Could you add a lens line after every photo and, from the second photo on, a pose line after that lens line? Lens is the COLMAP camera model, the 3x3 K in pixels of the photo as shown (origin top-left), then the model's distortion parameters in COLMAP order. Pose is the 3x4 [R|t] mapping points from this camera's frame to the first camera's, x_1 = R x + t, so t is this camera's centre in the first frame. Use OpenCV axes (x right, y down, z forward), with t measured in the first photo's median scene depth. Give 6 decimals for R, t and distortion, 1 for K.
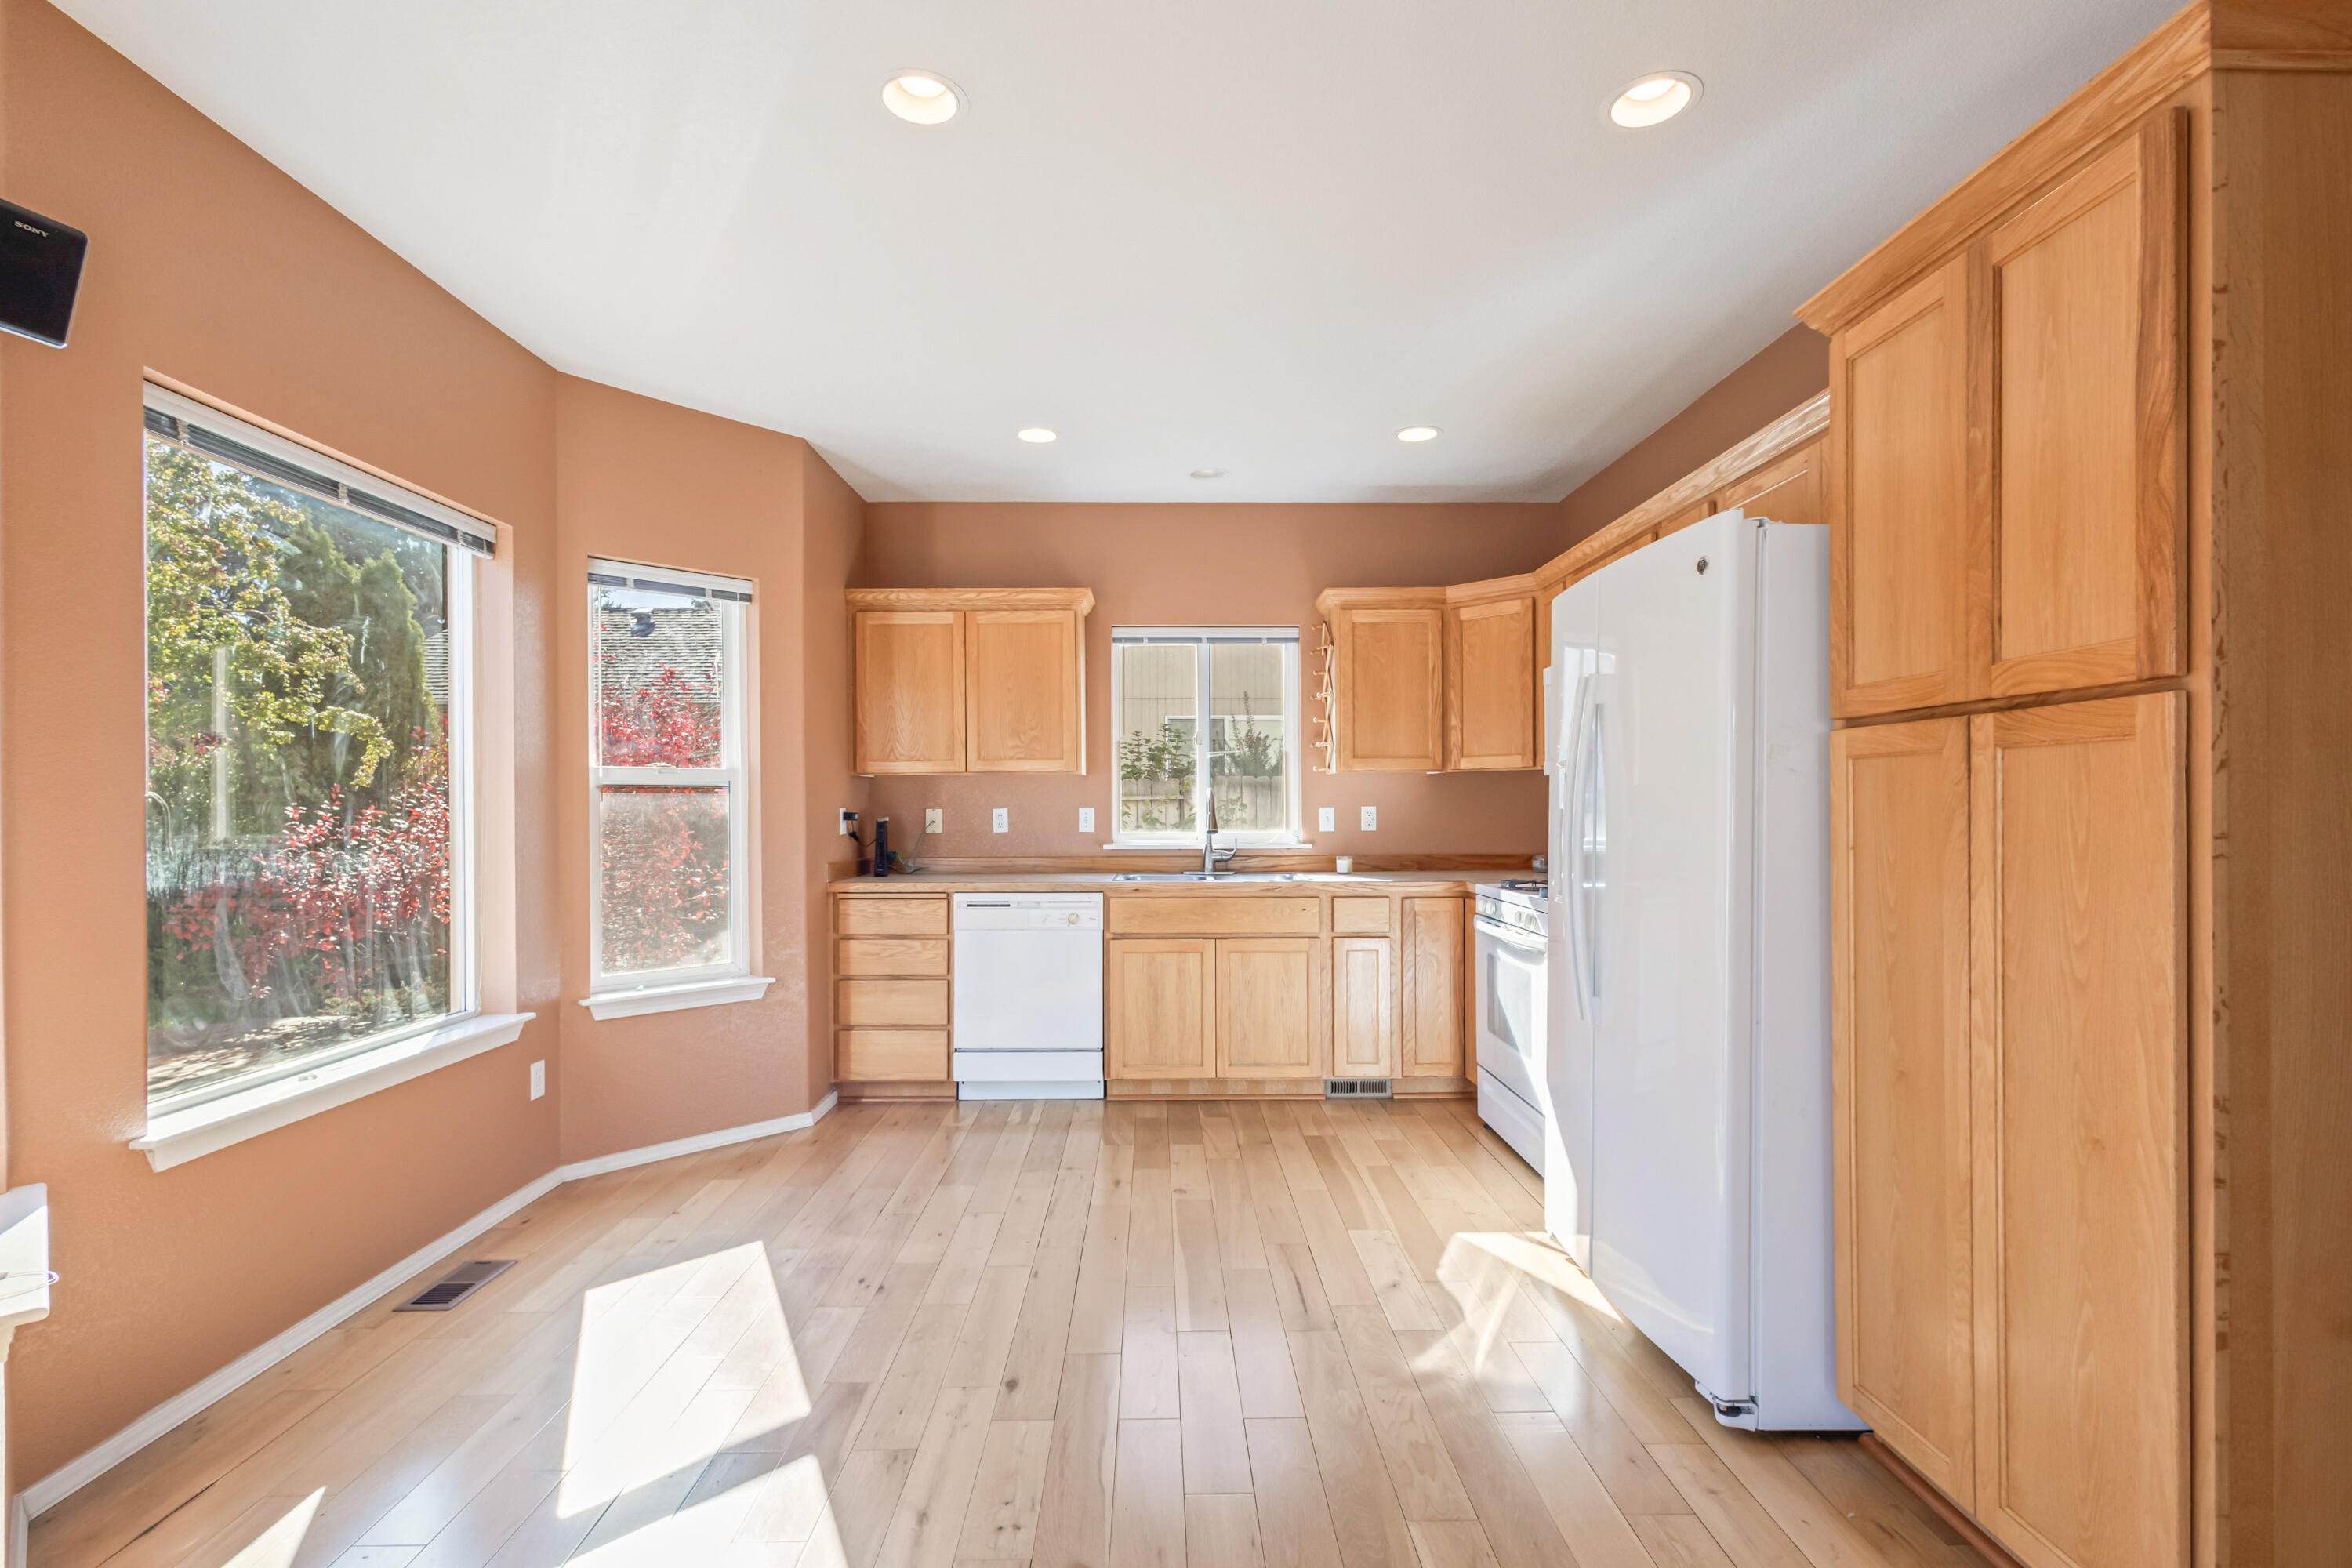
lens RADIAL K [[1081.1, 0, 1169.0], [0, 1081.1, 792.4], [0, 0, 1]] dist [0.000210, -0.000102]
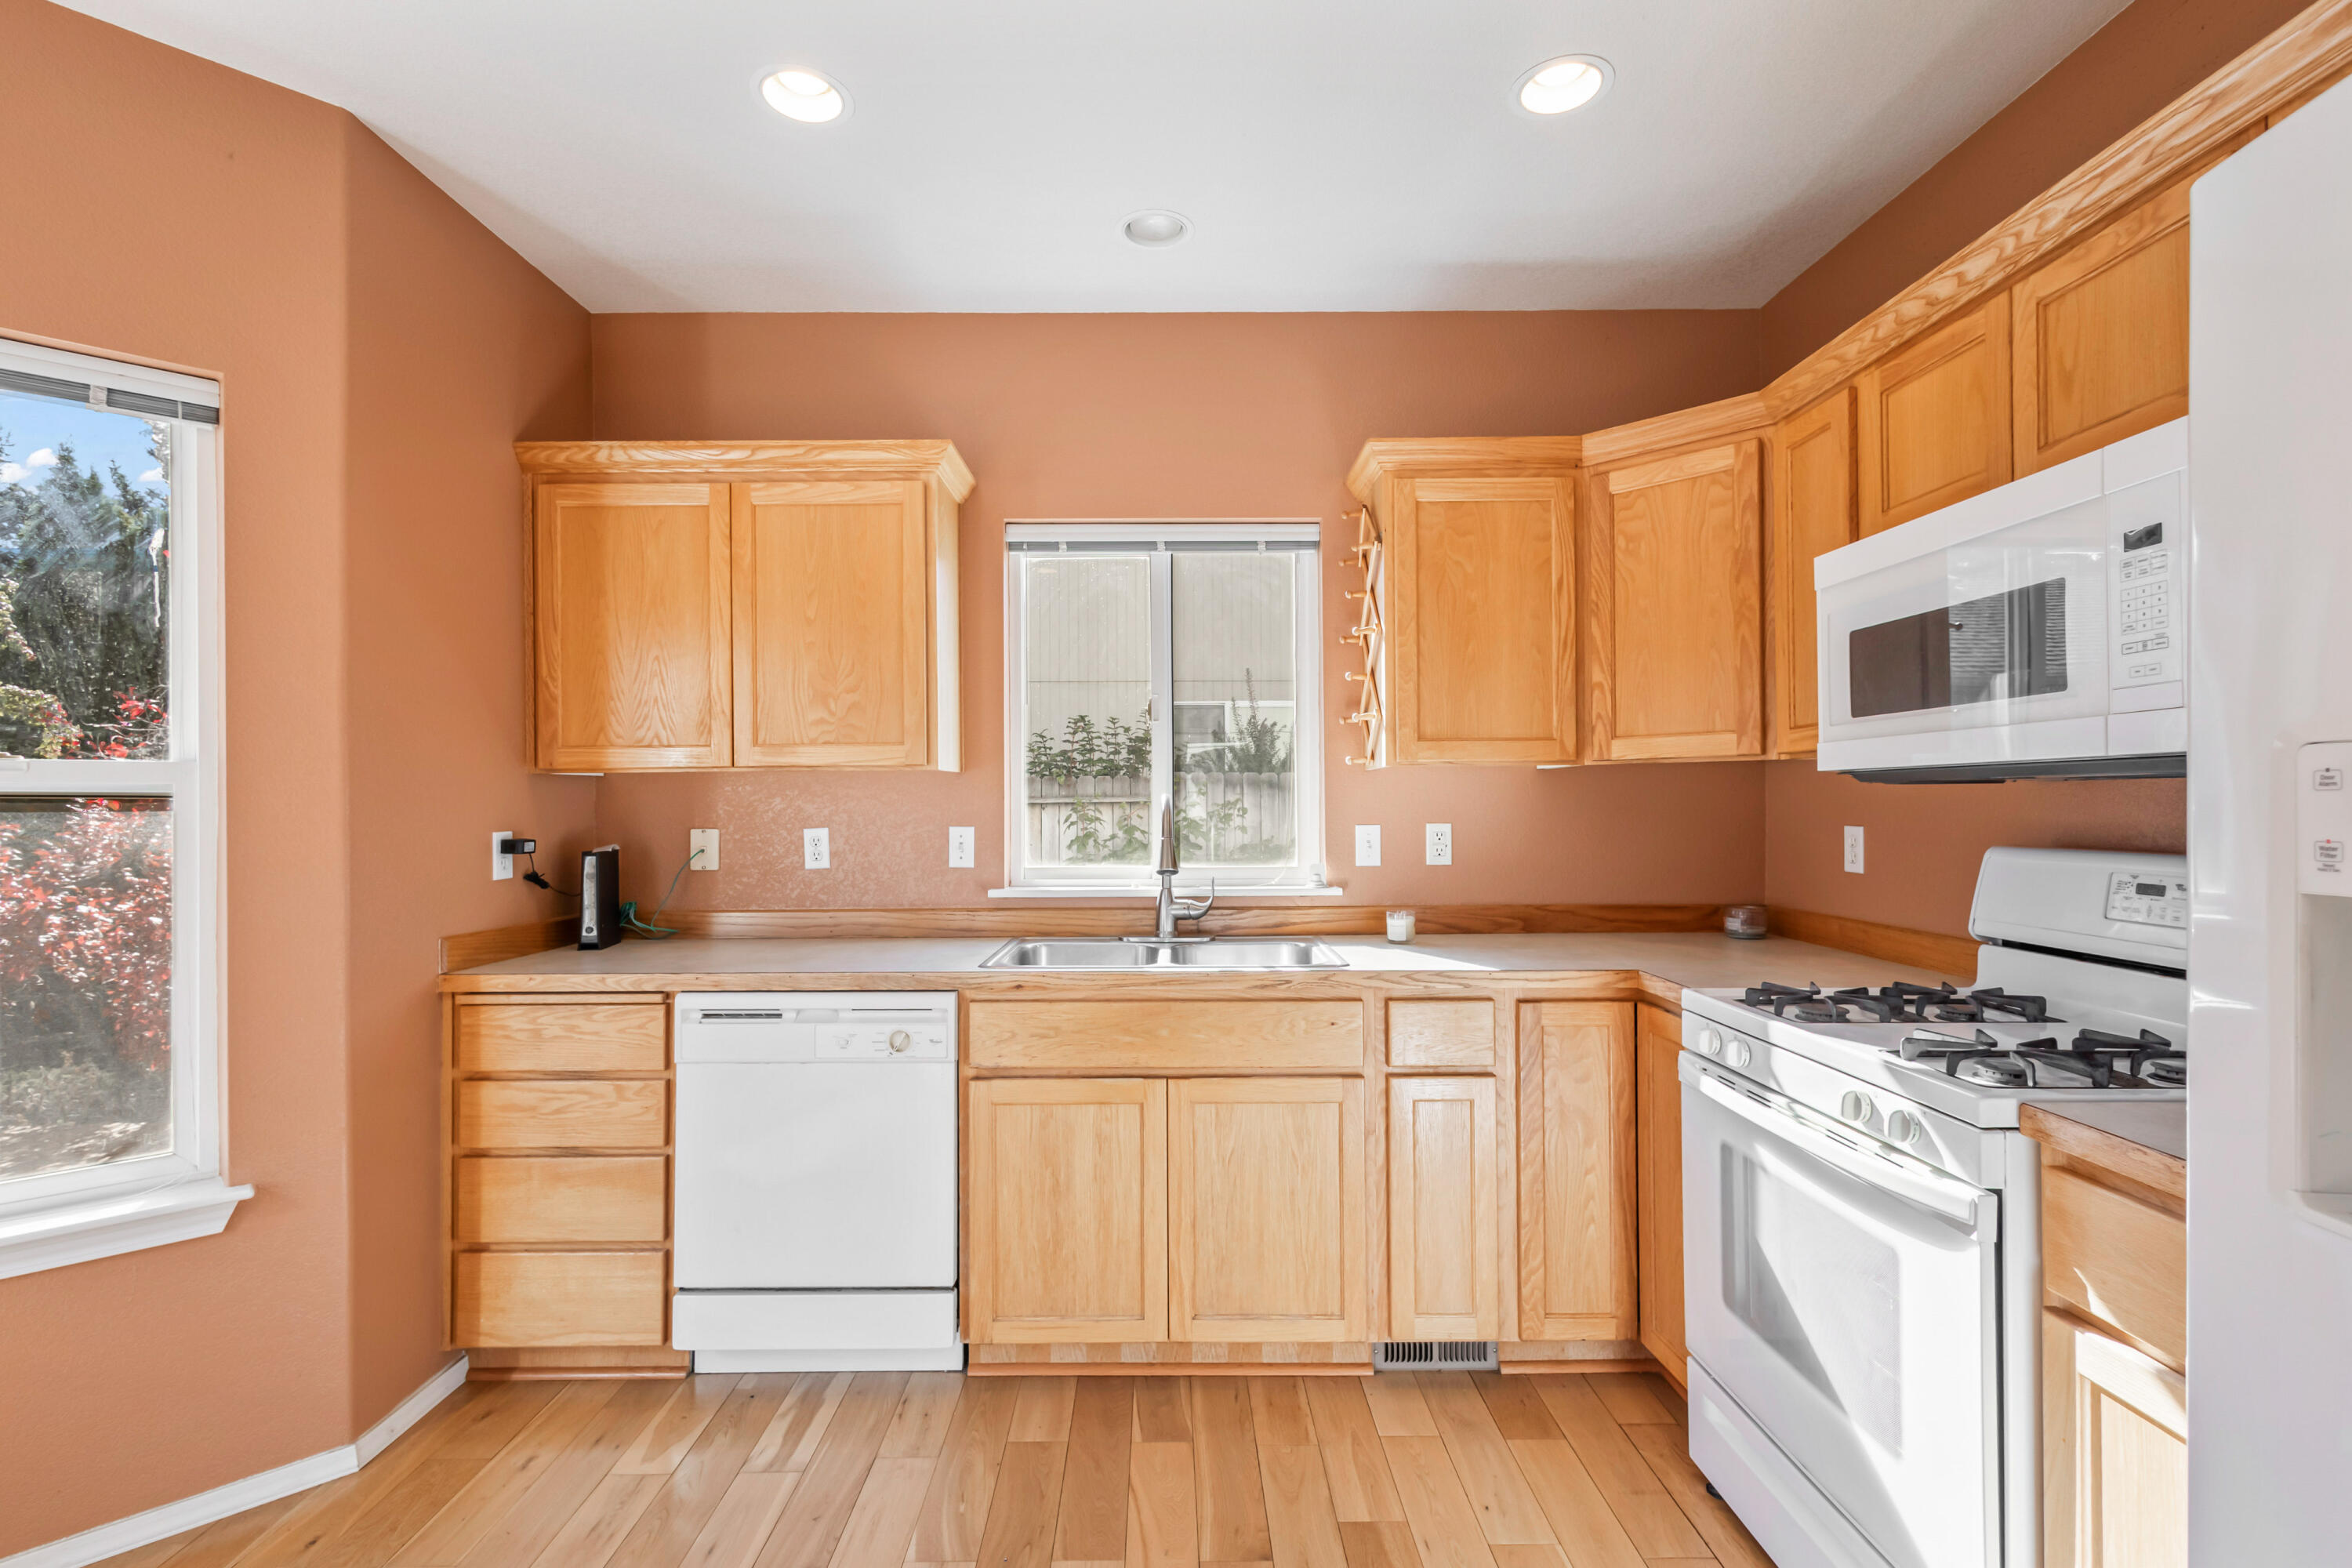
lens RADIAL K [[1081.1, 0, 1179.0], [0, 1081.1, 785.7], [0, 0, 1]] dist [0.000210, -0.000102]
pose [[0.999998, -0.002006, -0.000358, 0.048177], [0.002005, 0.999994, -0.002913, -0.007224], [0.000364, 0.002913, 0.999996, 0.456804]]
